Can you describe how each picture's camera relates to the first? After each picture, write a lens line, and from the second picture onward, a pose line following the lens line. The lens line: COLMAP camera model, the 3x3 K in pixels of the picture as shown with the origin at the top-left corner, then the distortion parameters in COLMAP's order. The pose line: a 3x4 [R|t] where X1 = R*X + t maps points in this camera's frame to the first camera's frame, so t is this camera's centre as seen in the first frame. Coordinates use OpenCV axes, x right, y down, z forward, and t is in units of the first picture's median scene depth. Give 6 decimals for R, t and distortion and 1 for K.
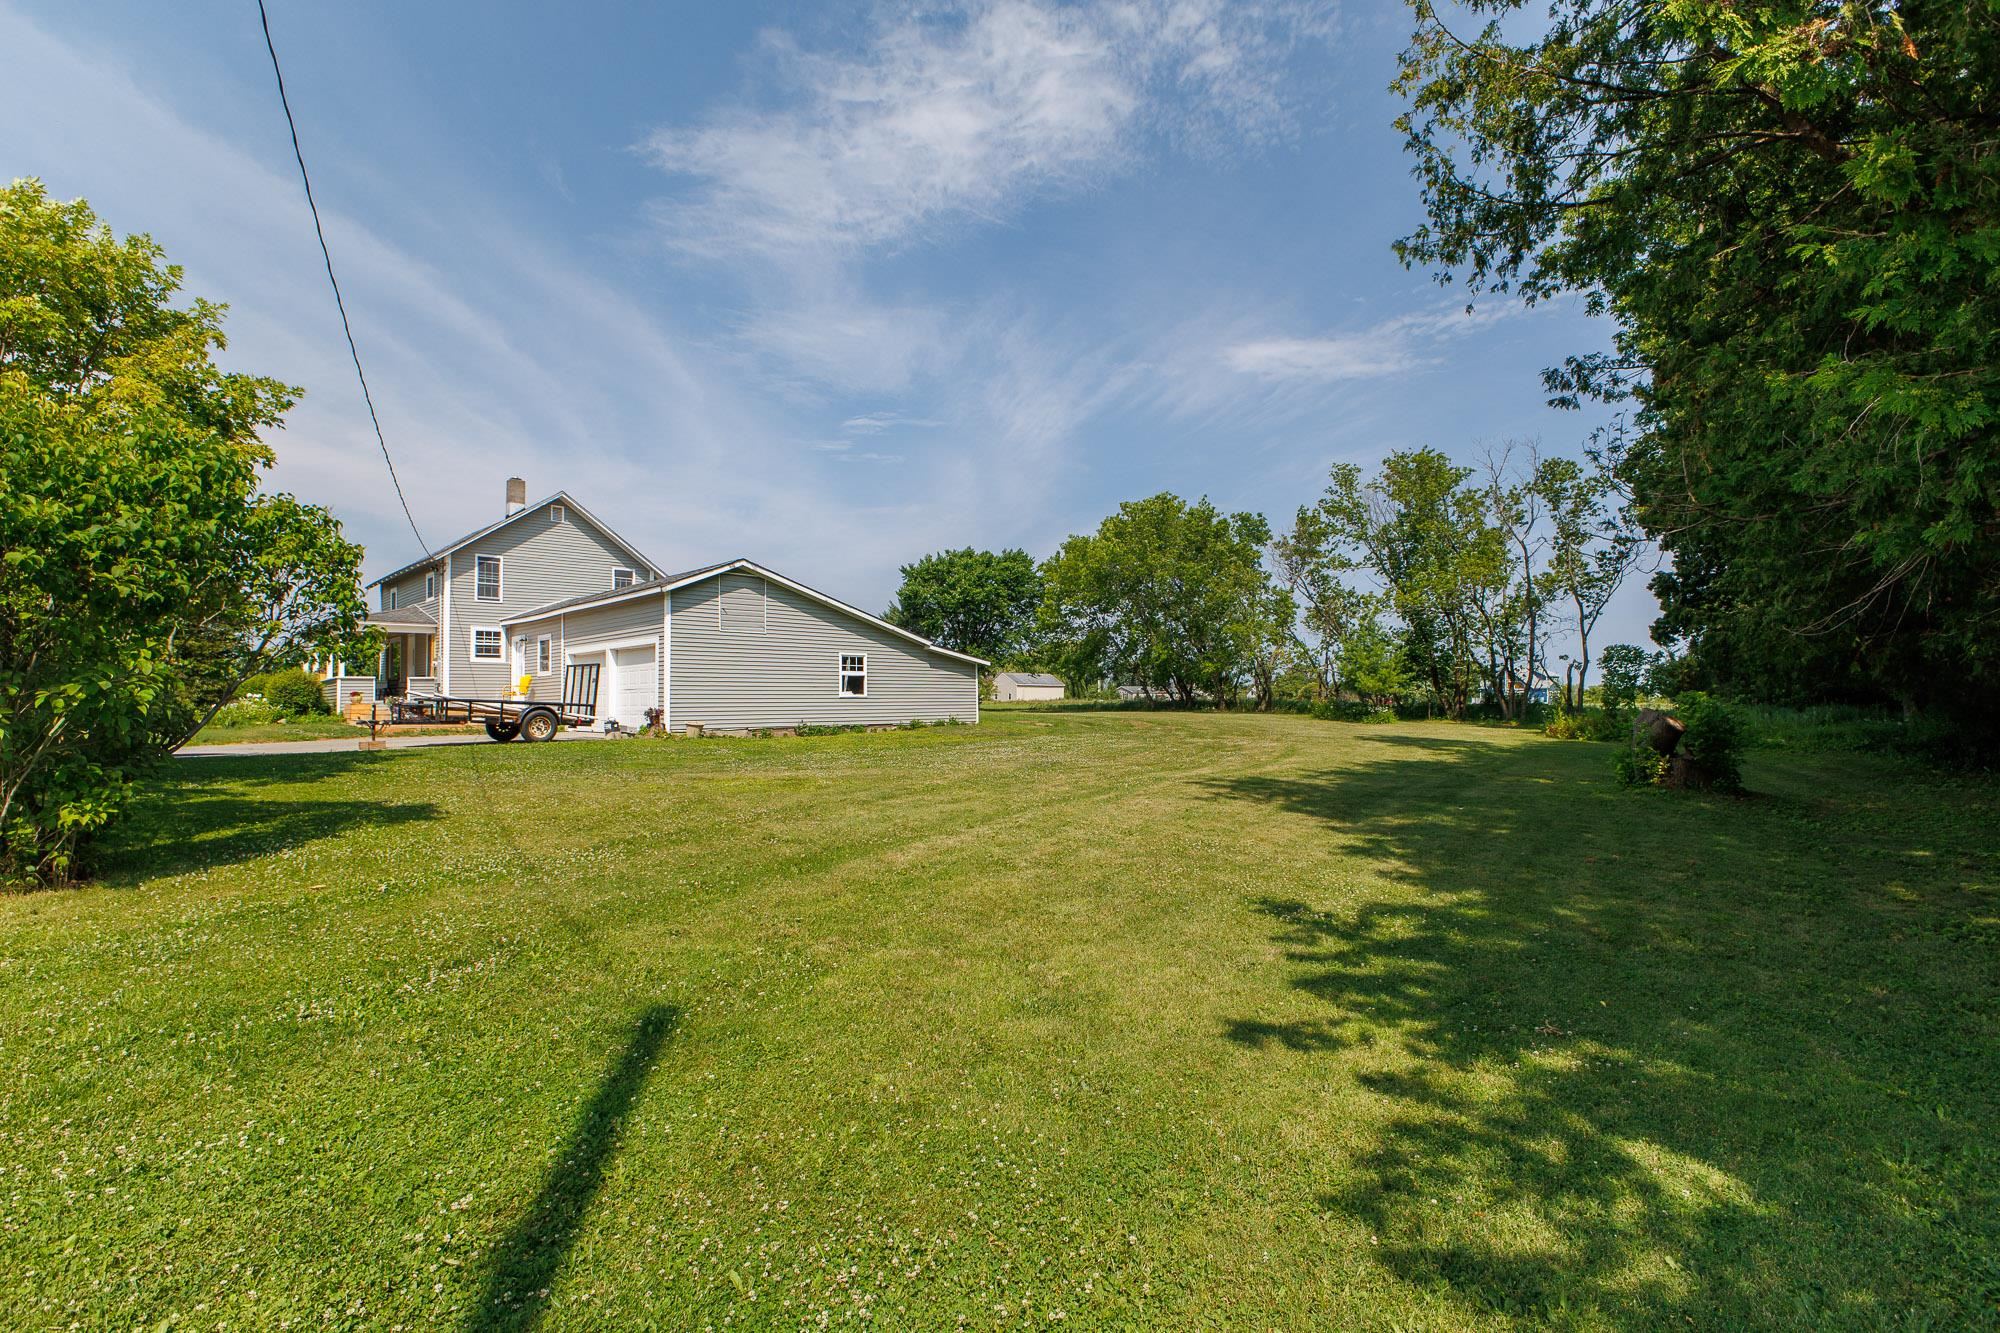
lens RADIAL K [[956.9, 0, 995.2], [0, 956.9, 694.5], [0, 0, 1]] dist [0.000301, -0.000167]
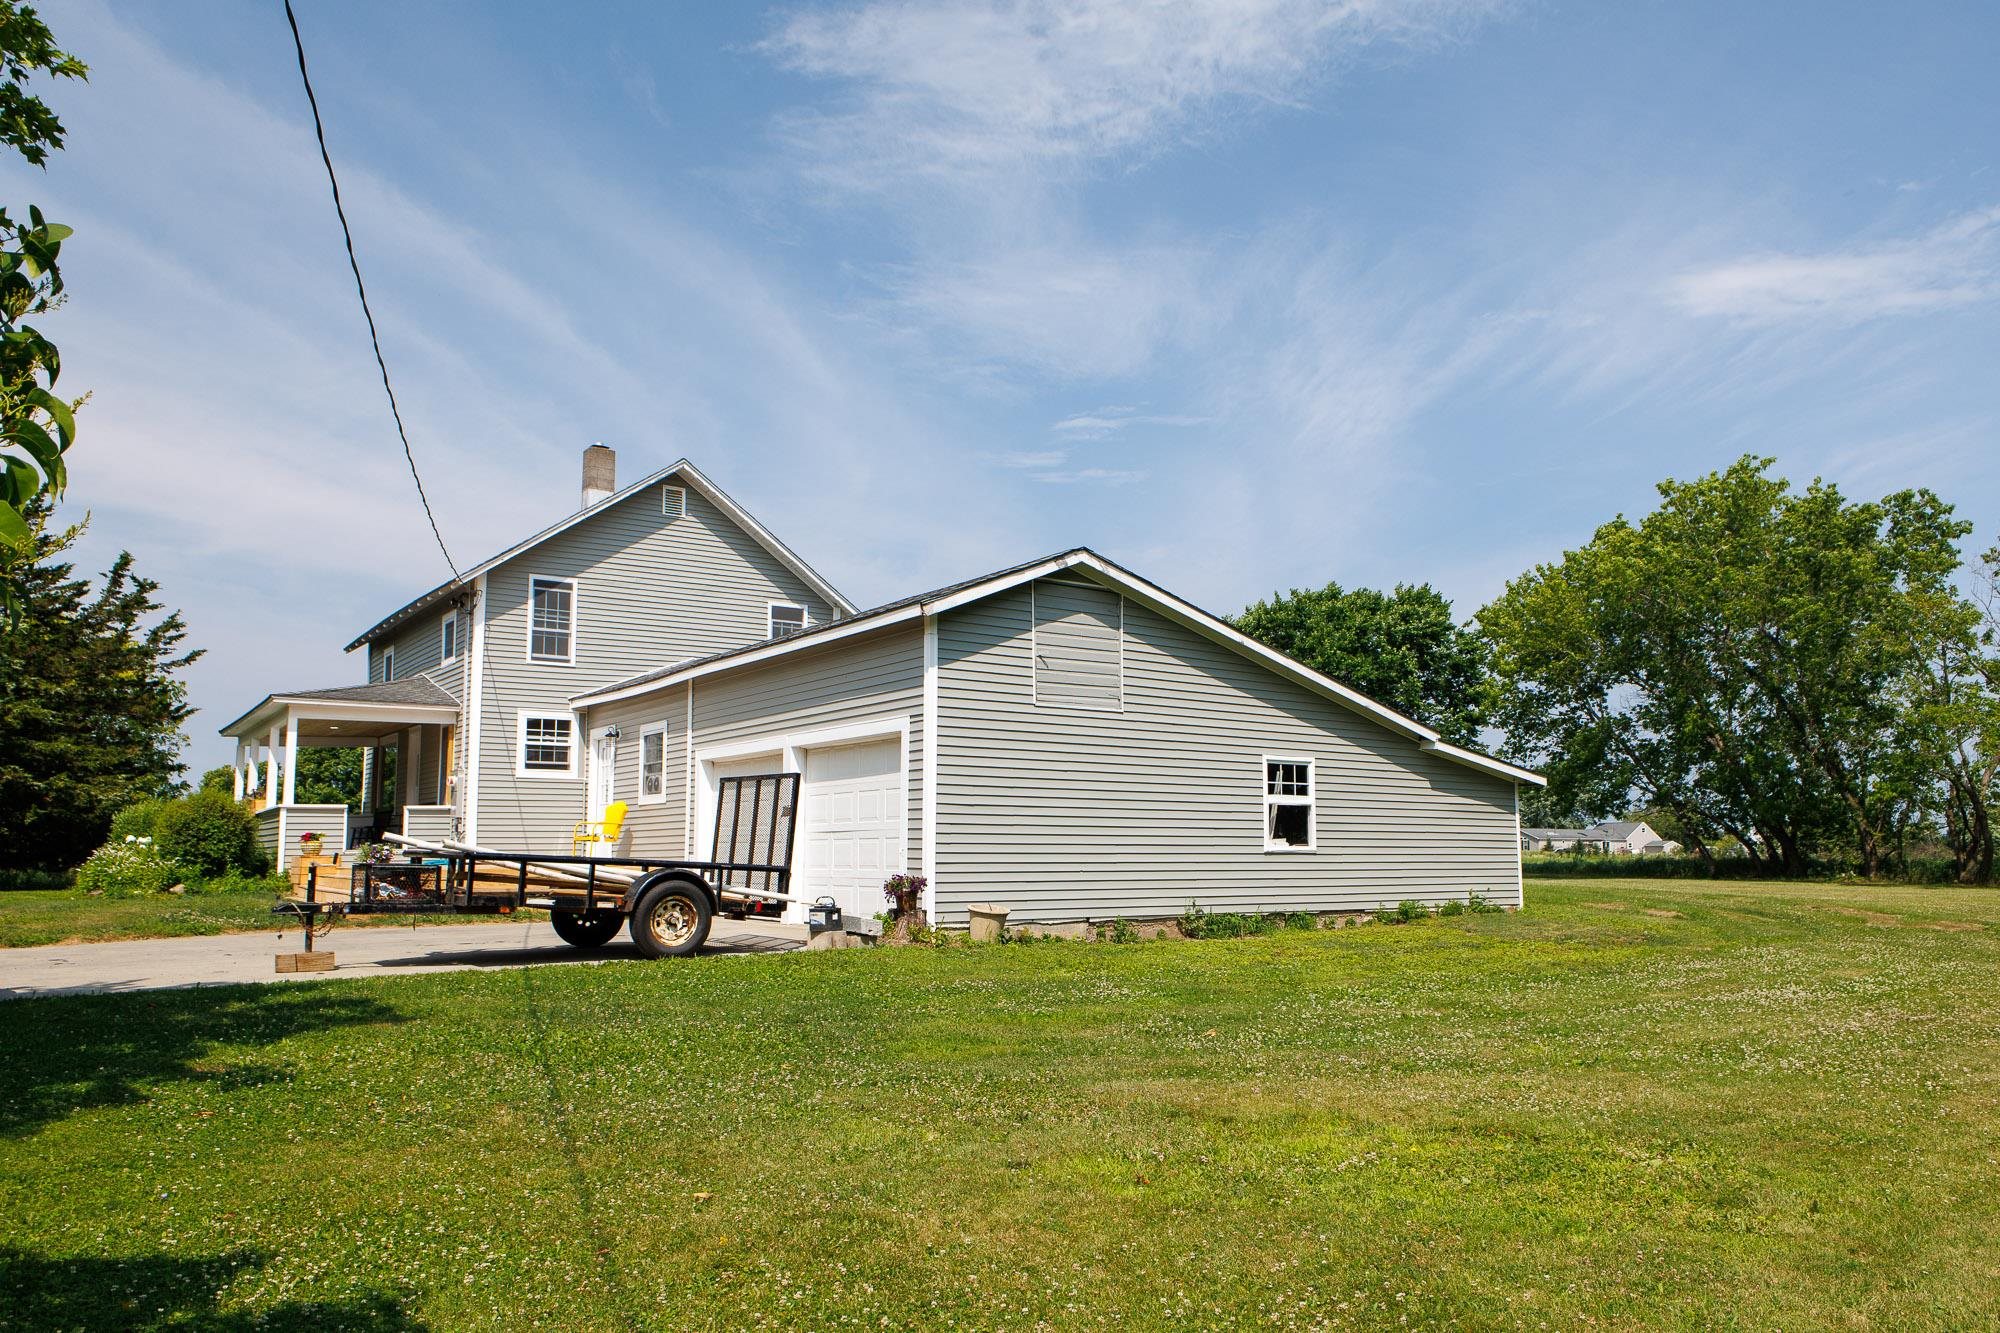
lens RADIAL K [[1381.6, 0, 1000.0], [0, 1381.6, 666.5], [0, 0, 1]] dist [0.021119, 0.000308]
pose [[0.987799, -0.012472, -0.155234, -0.162948], [-0.006909, 0.992297, -0.123687, -0.001942], [0.155581, 0.123250, 0.980104, 0.281257]]
